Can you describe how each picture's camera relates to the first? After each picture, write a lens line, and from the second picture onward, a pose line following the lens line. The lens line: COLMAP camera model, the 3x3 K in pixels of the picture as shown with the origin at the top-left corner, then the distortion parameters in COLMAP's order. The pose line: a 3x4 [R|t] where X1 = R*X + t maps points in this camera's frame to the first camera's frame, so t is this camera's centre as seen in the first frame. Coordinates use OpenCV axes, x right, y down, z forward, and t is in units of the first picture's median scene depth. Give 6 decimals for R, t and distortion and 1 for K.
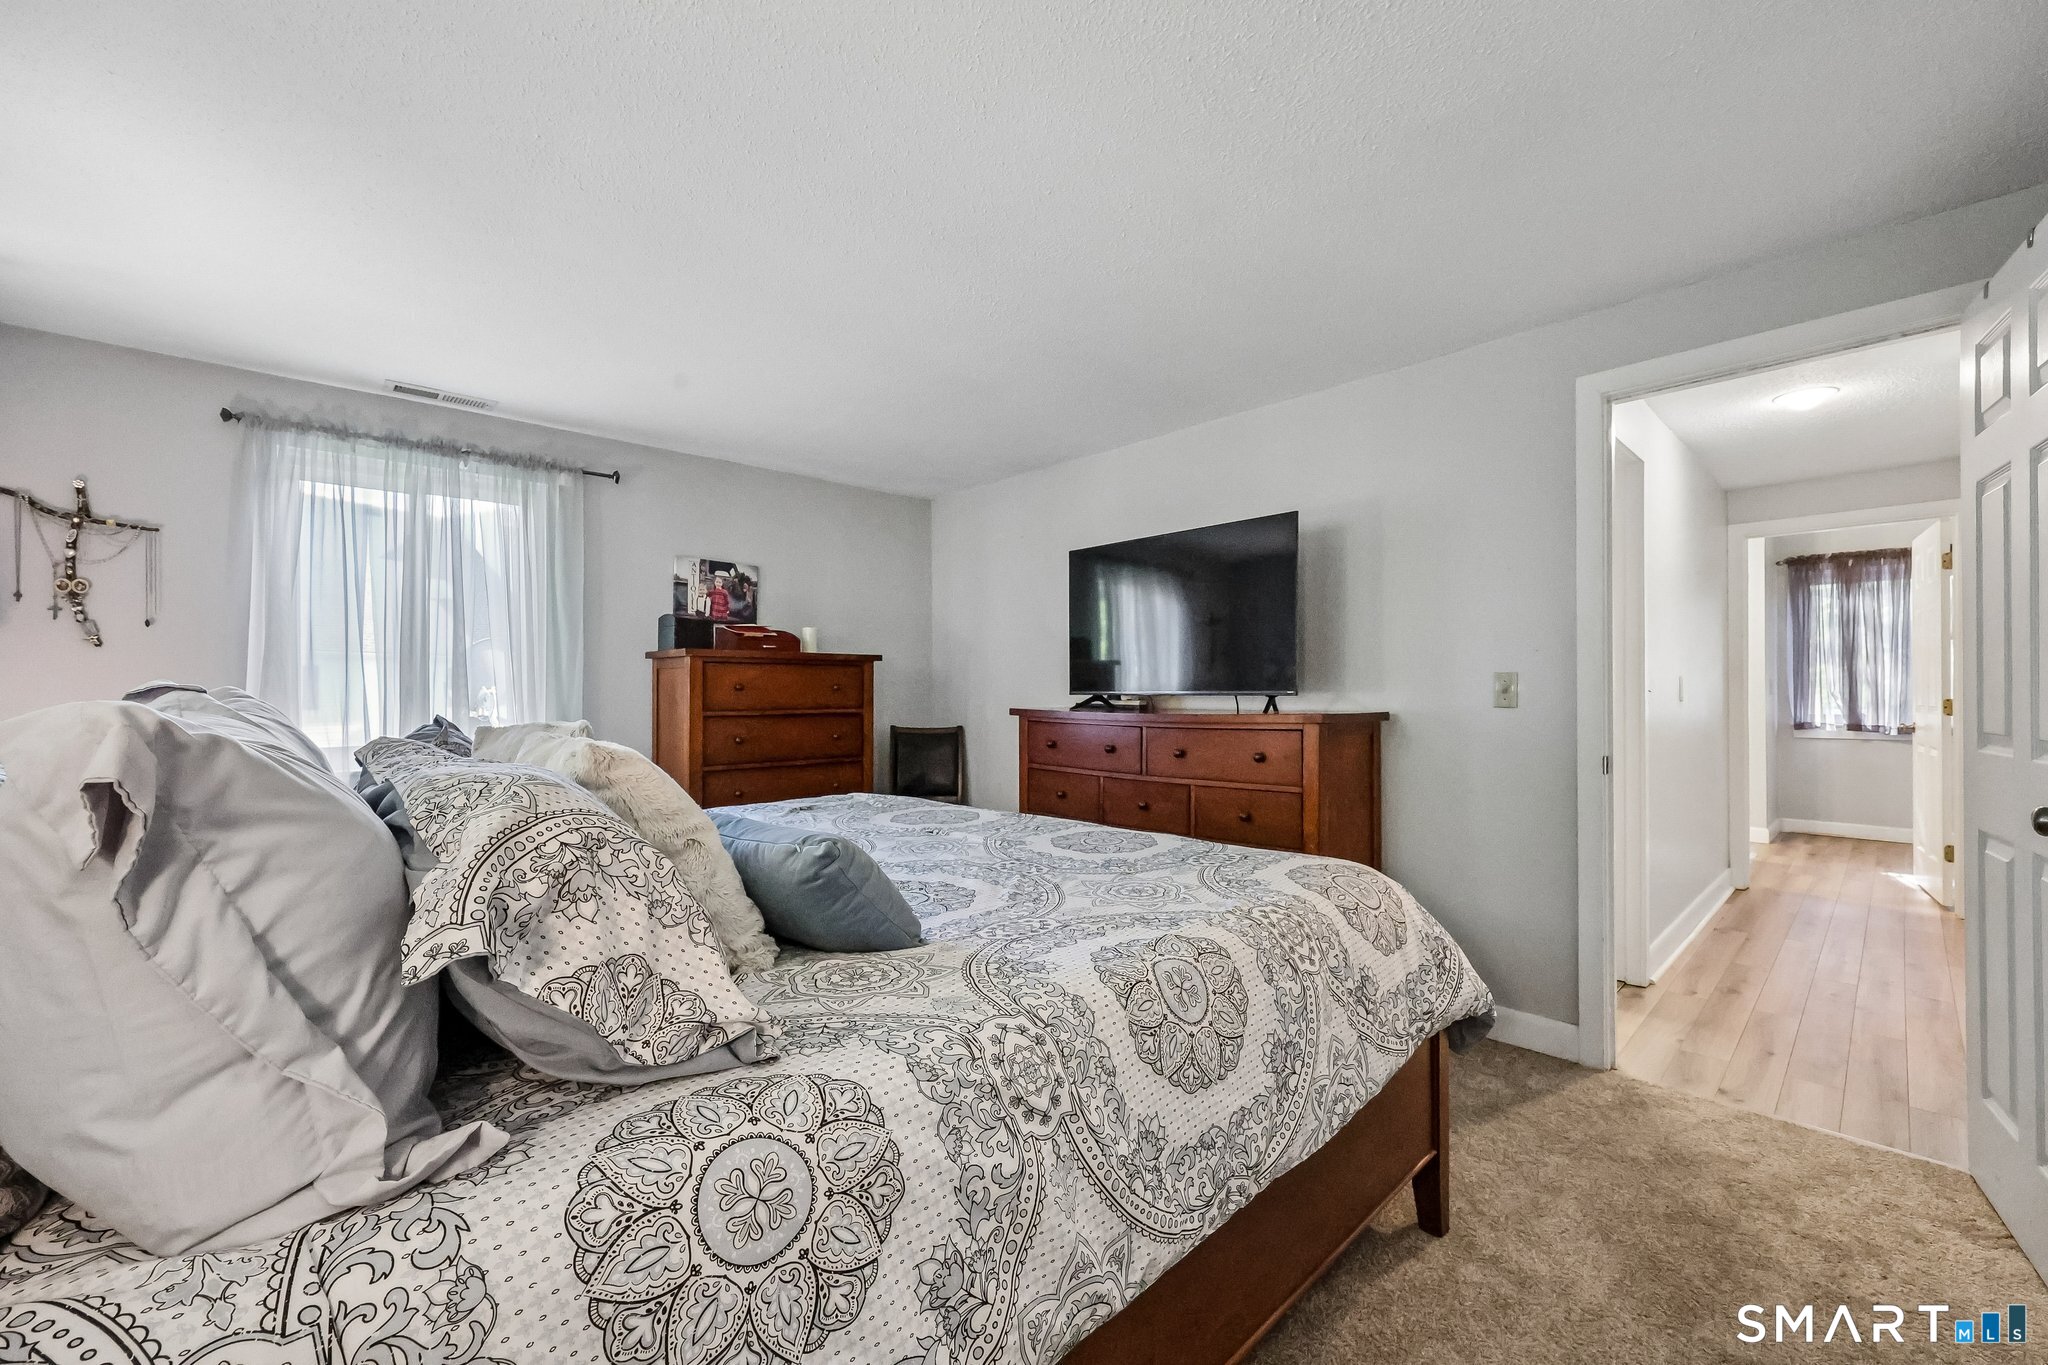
lens RADIAL K [[826.0, 0, 1021.4], [0, 826.0, 689.3], [0, 0, 1]] dist [-0.002916, 0.001155]
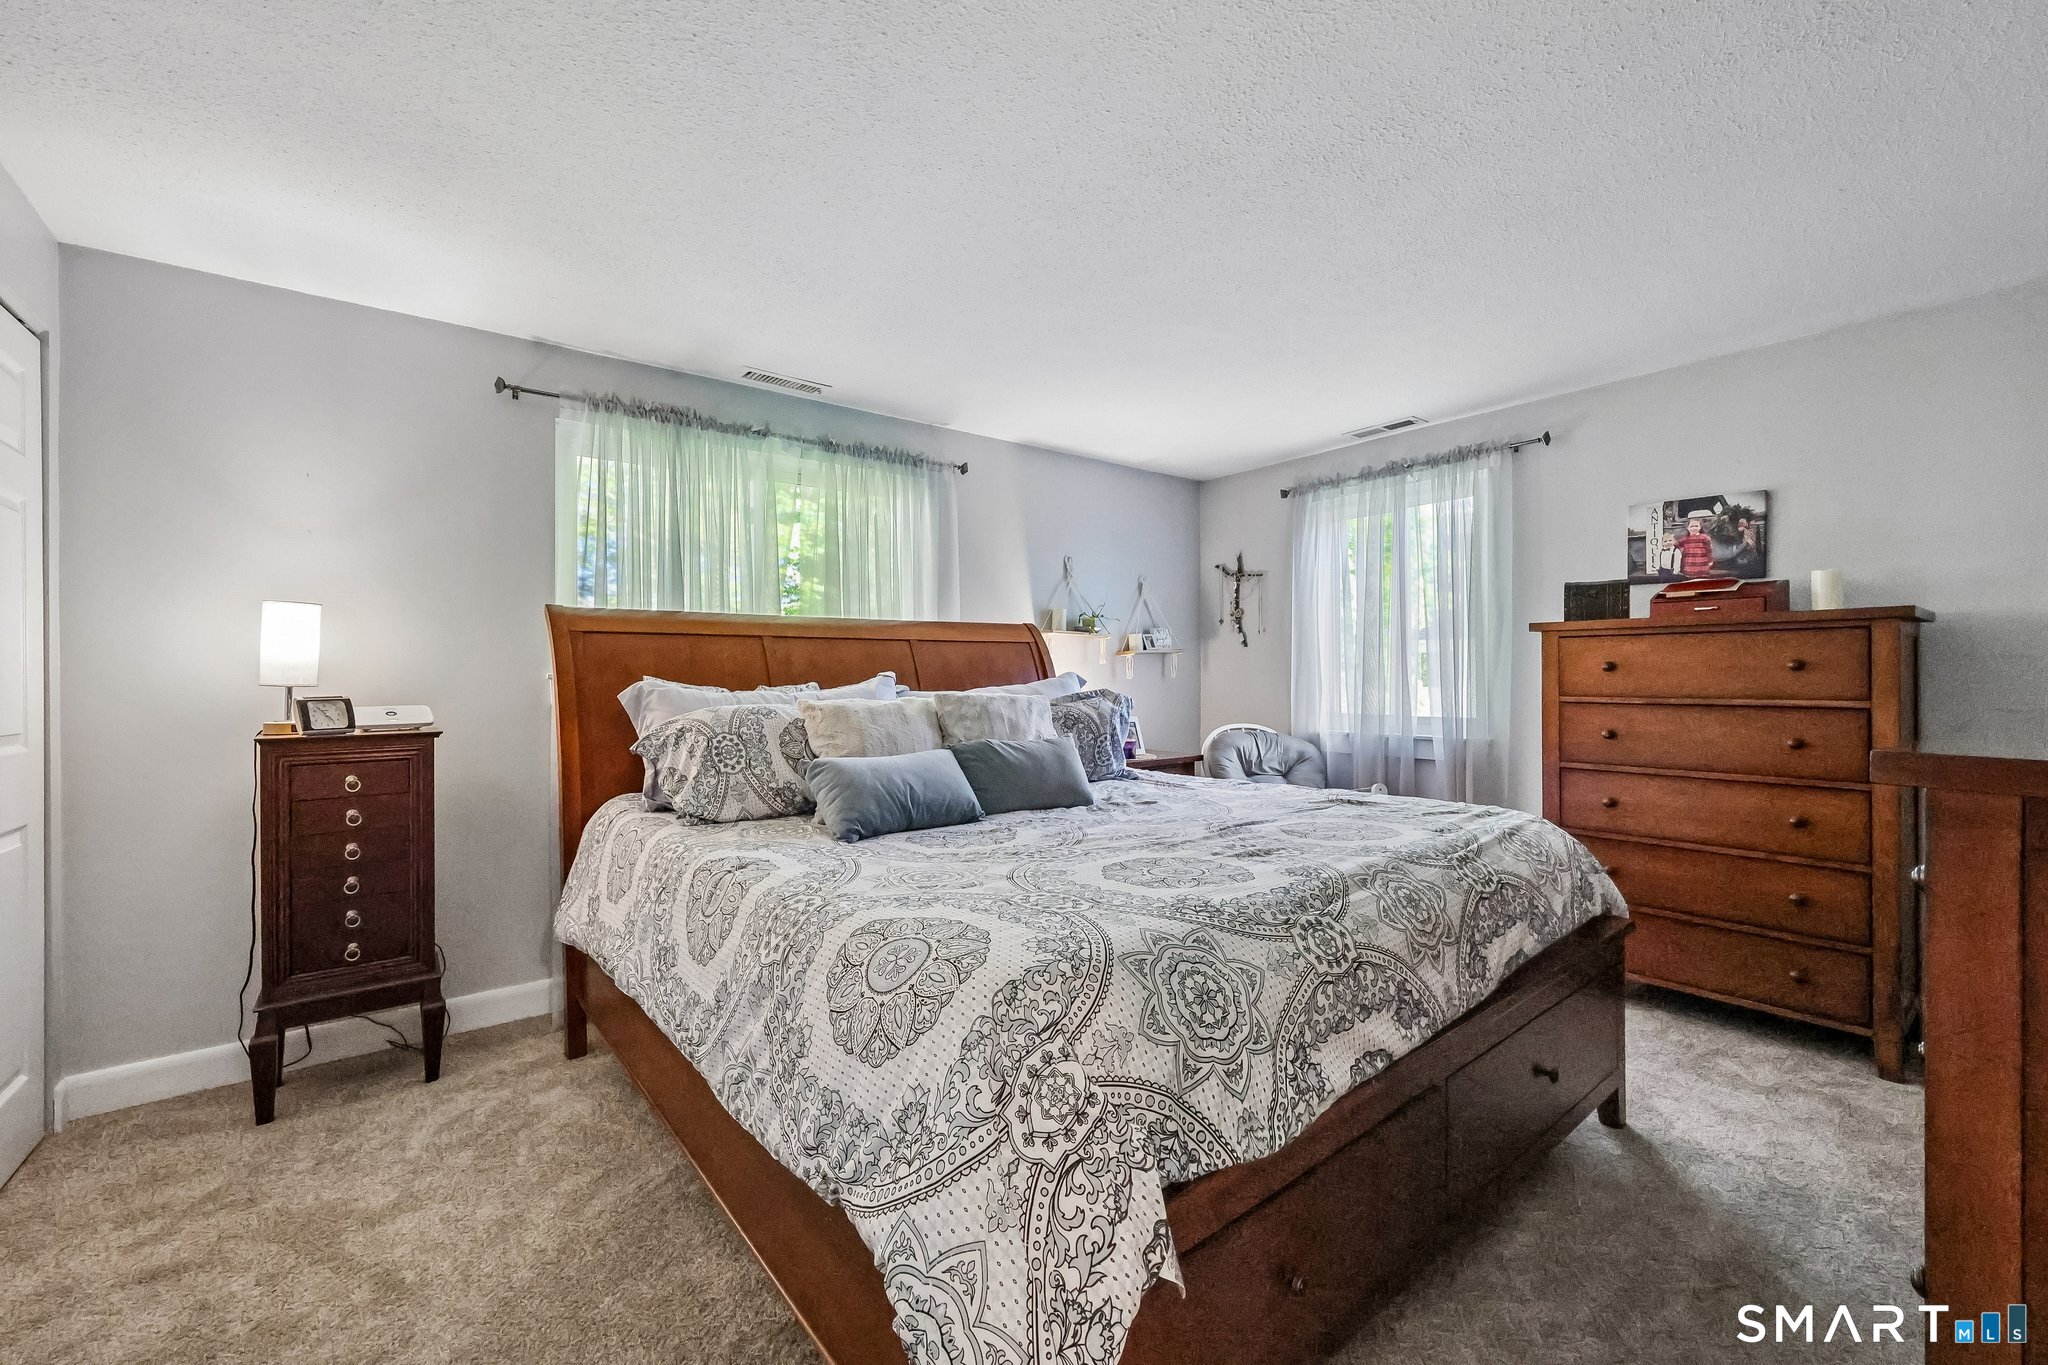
lens RADIAL K [[826.0, 0, 1021.7], [0, 826.0, 676.0], [0, 0, 1]] dist [-0.002916, 0.001155]
pose [[-0.081904, 0.001861, -0.996639, 0.460310], [0.004125, 0.999990, 0.001528, 0.003518], [0.996632, -0.003986, -0.081911, 0.476415]]
